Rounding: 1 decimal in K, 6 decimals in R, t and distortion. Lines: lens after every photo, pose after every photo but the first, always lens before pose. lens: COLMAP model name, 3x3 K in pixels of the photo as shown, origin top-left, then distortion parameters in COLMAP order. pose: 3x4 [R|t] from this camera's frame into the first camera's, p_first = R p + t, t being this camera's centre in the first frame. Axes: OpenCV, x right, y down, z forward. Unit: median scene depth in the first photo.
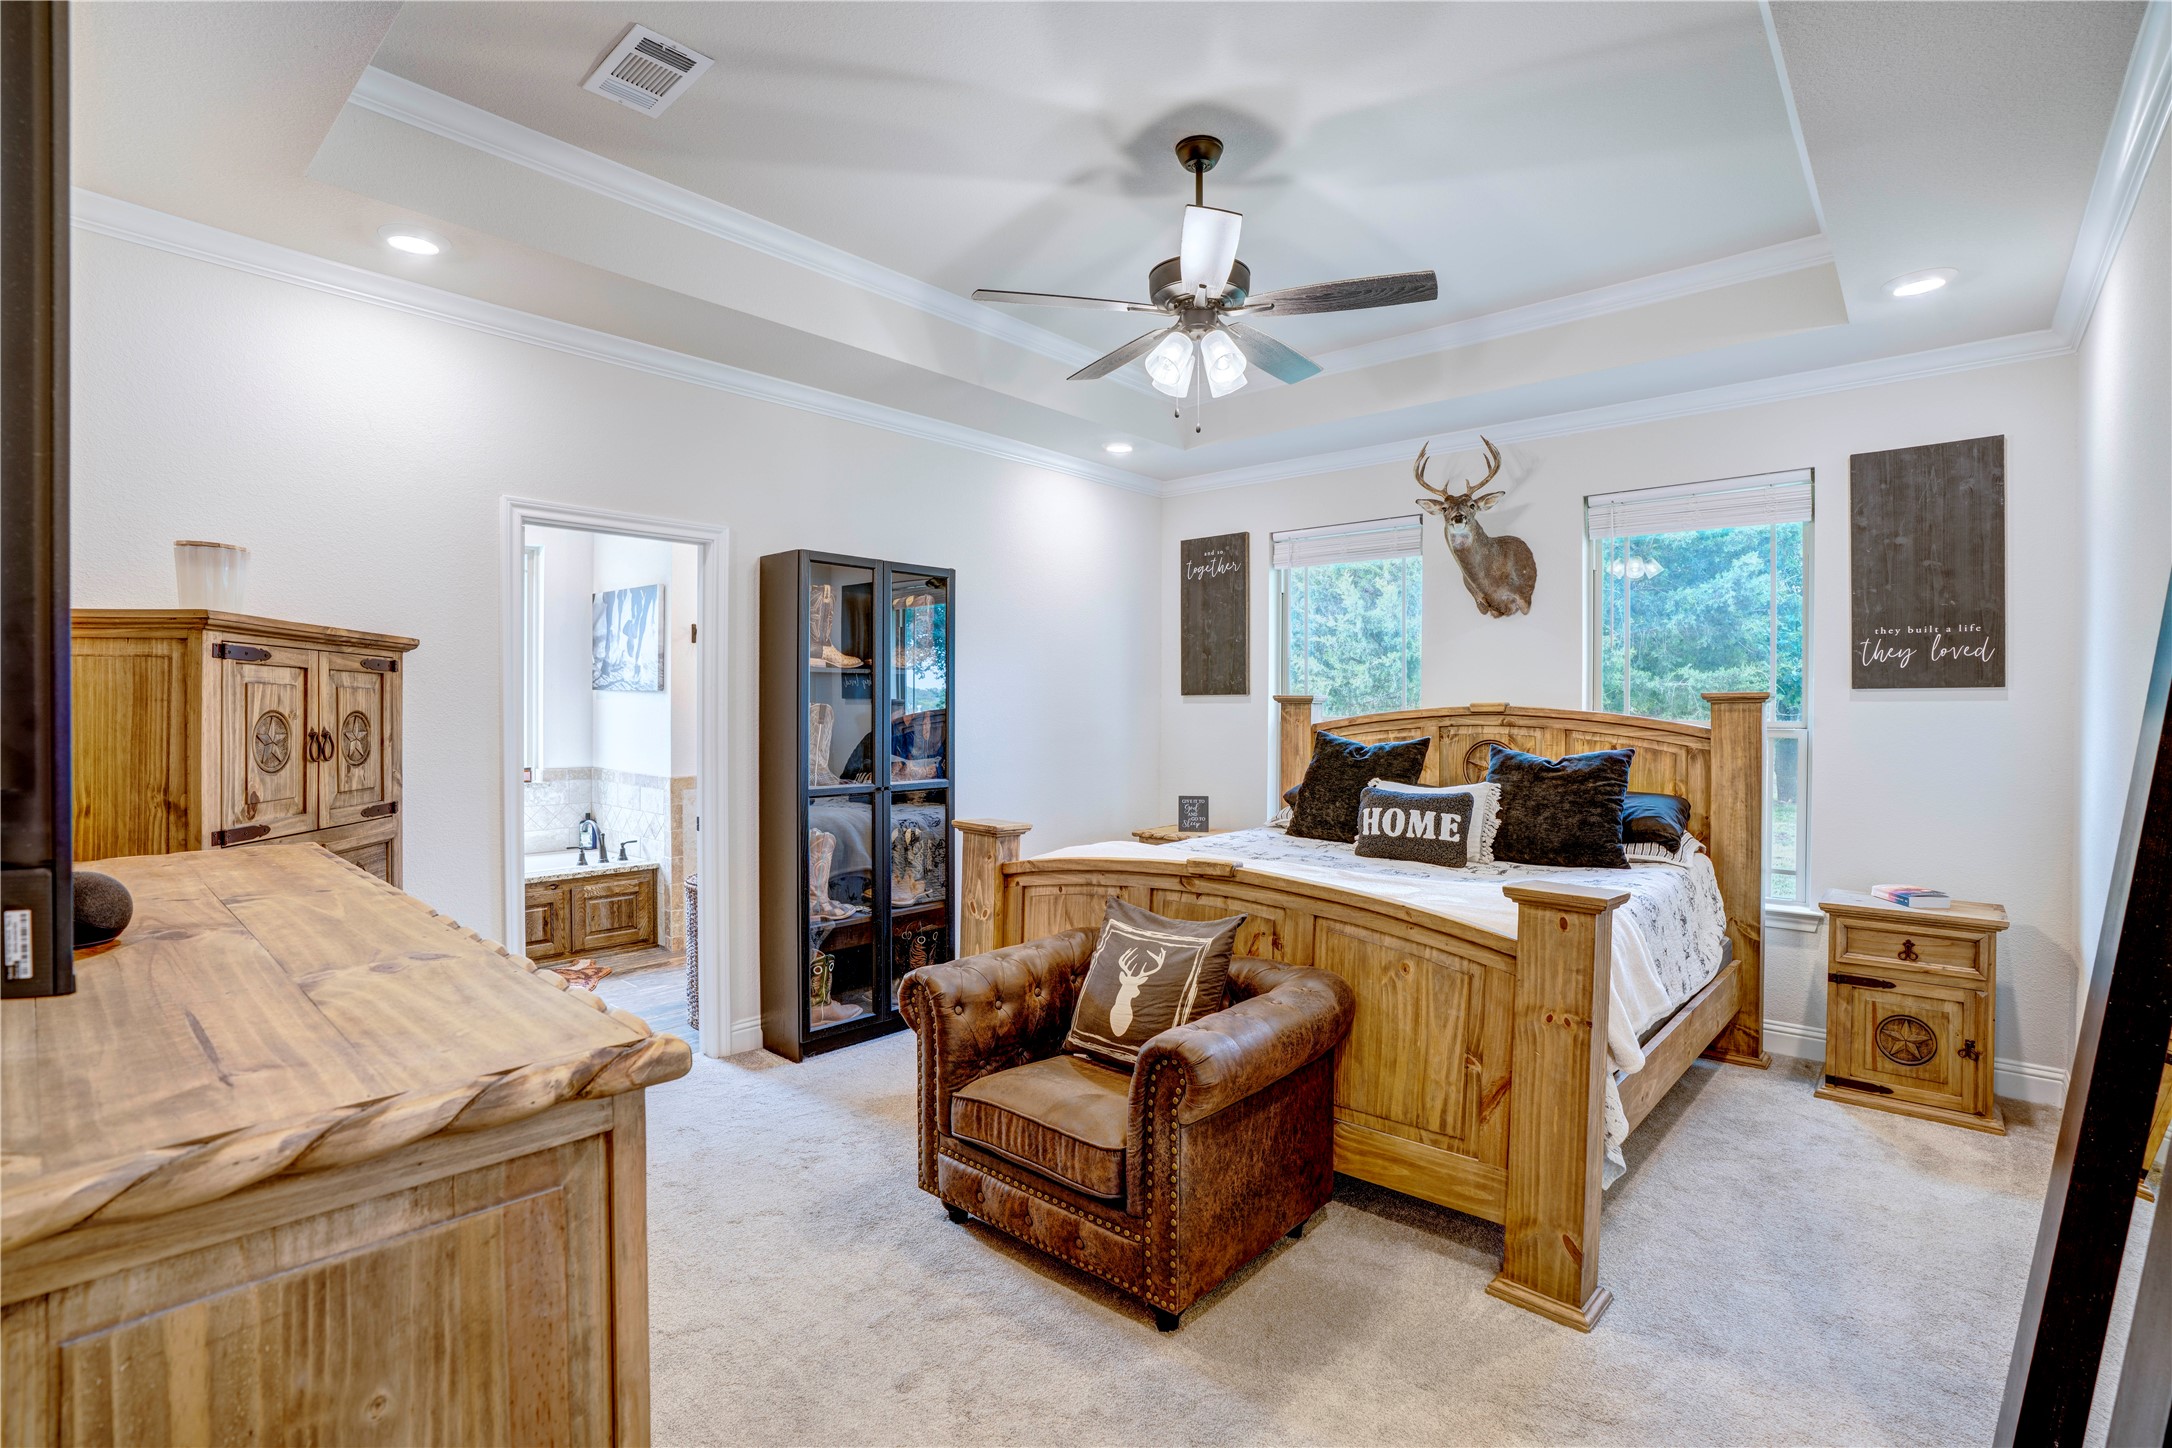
lens RADIAL K [[1002.9, 0, 1079.8], [0, 1002.9, 728.8], [0, 0, 1]] dist [-0.072624, 0.029130]
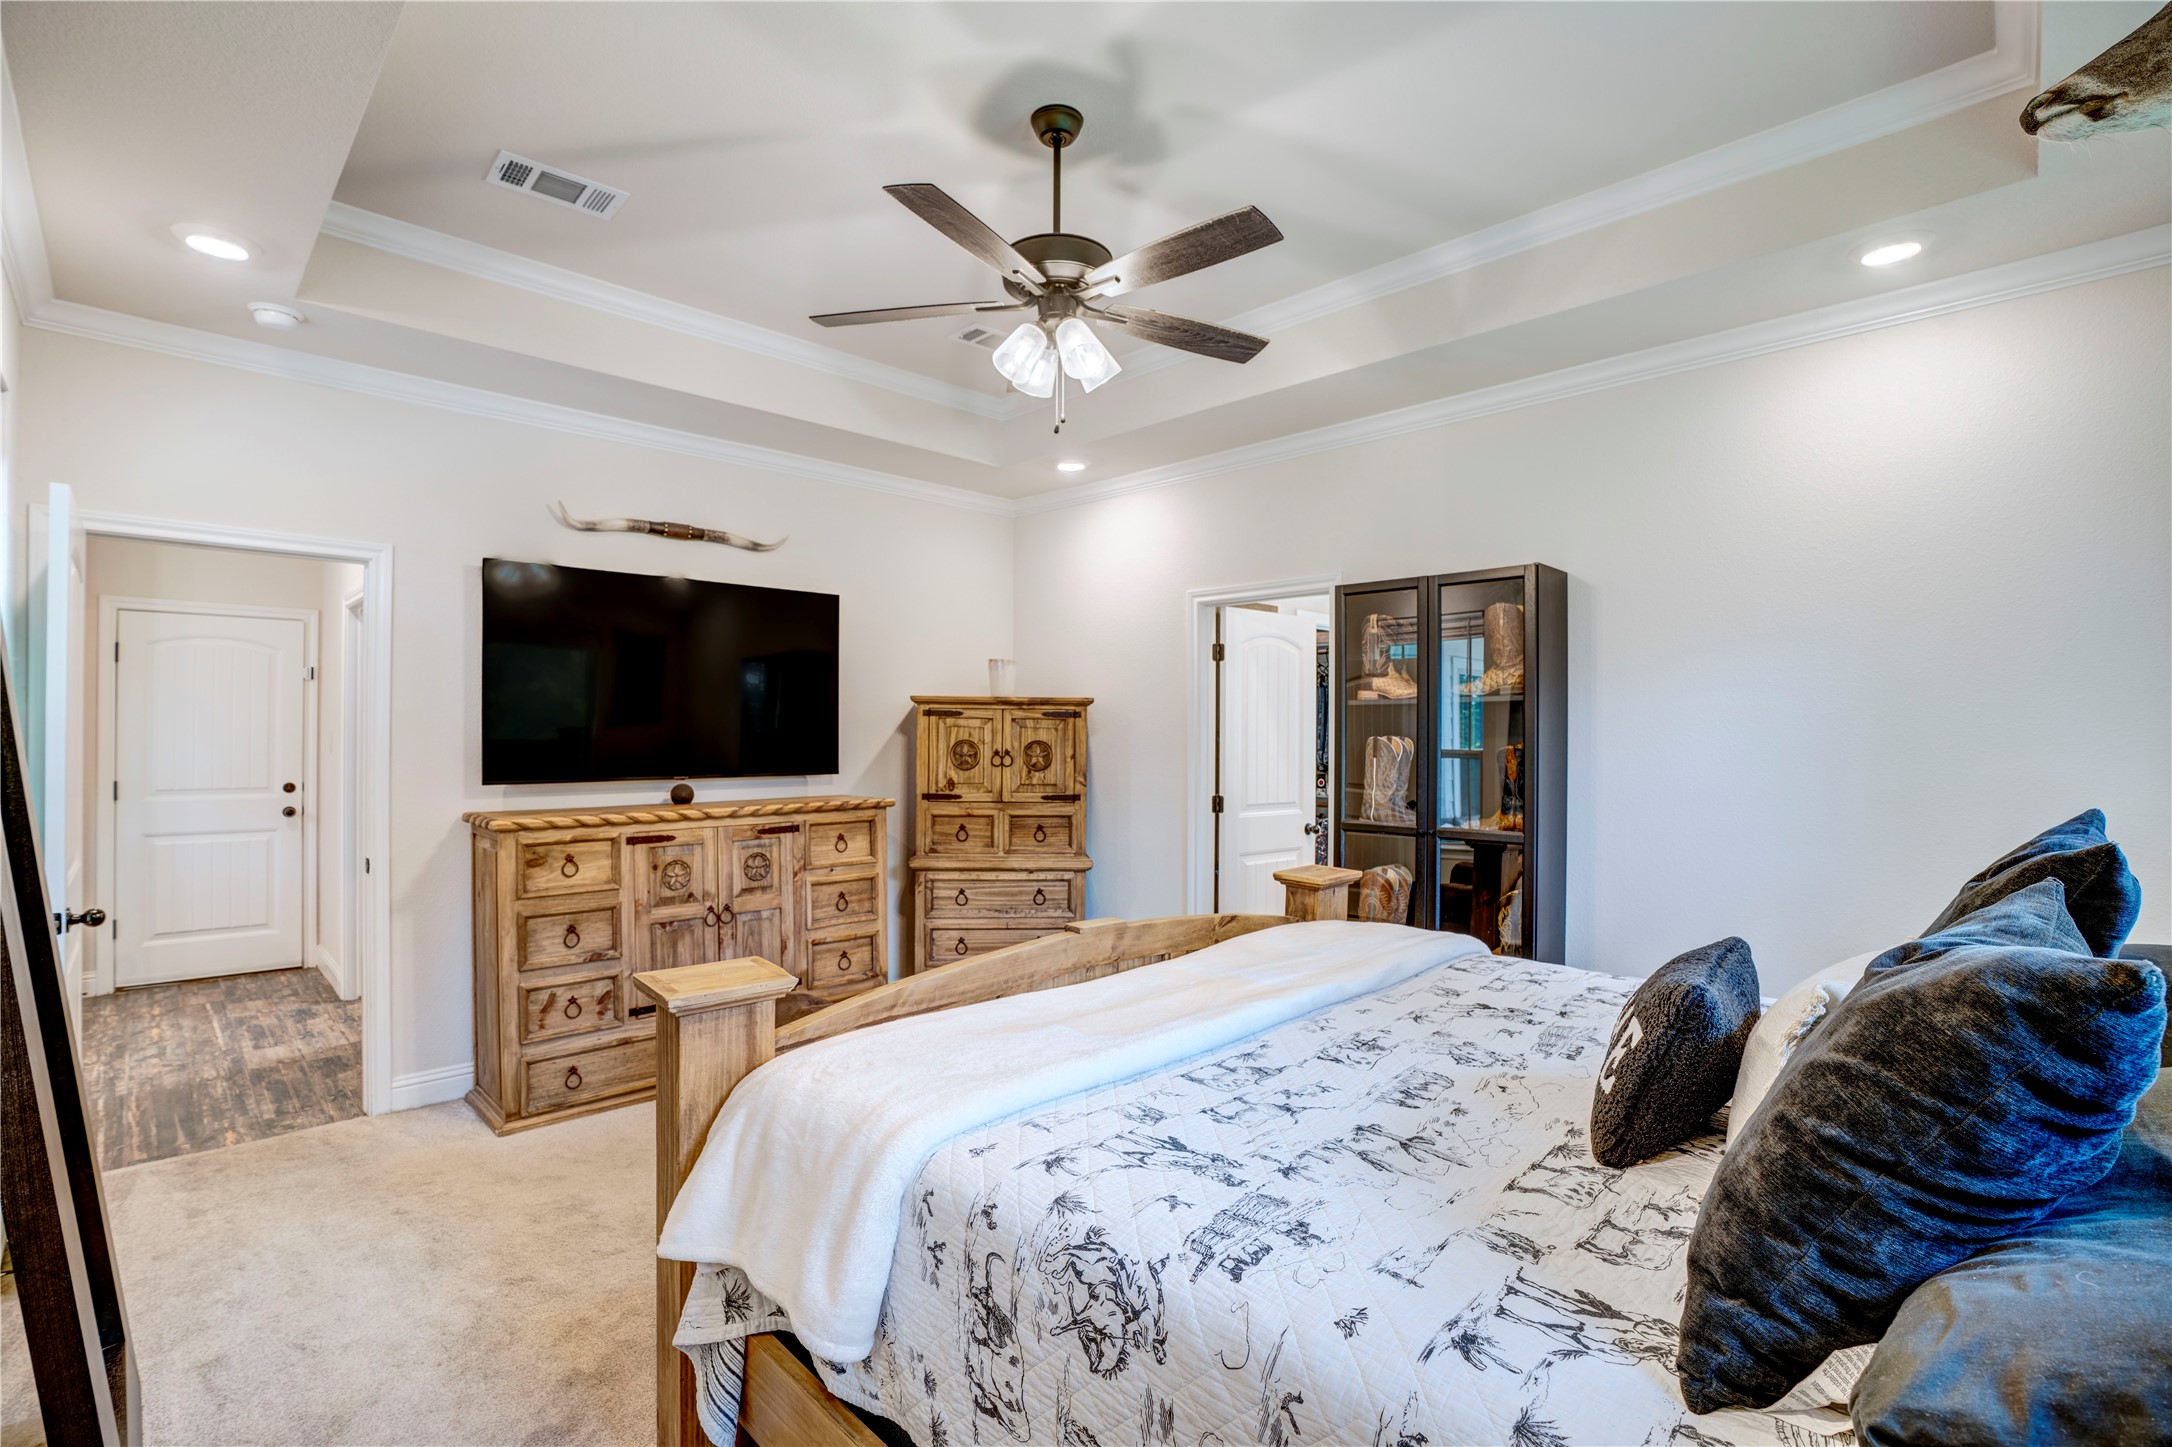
lens RADIAL K [[1002.9, 0, 1079.8], [0, 1002.9, 728.3], [0, 0, 1]] dist [-0.072624, 0.029130]
pose [[-0.058177, -0.007740, -0.998276, 1.010304], [-0.025498, 0.999655, -0.006265, -0.028860], [0.997981, 0.025090, -0.058354, 1.083555]]
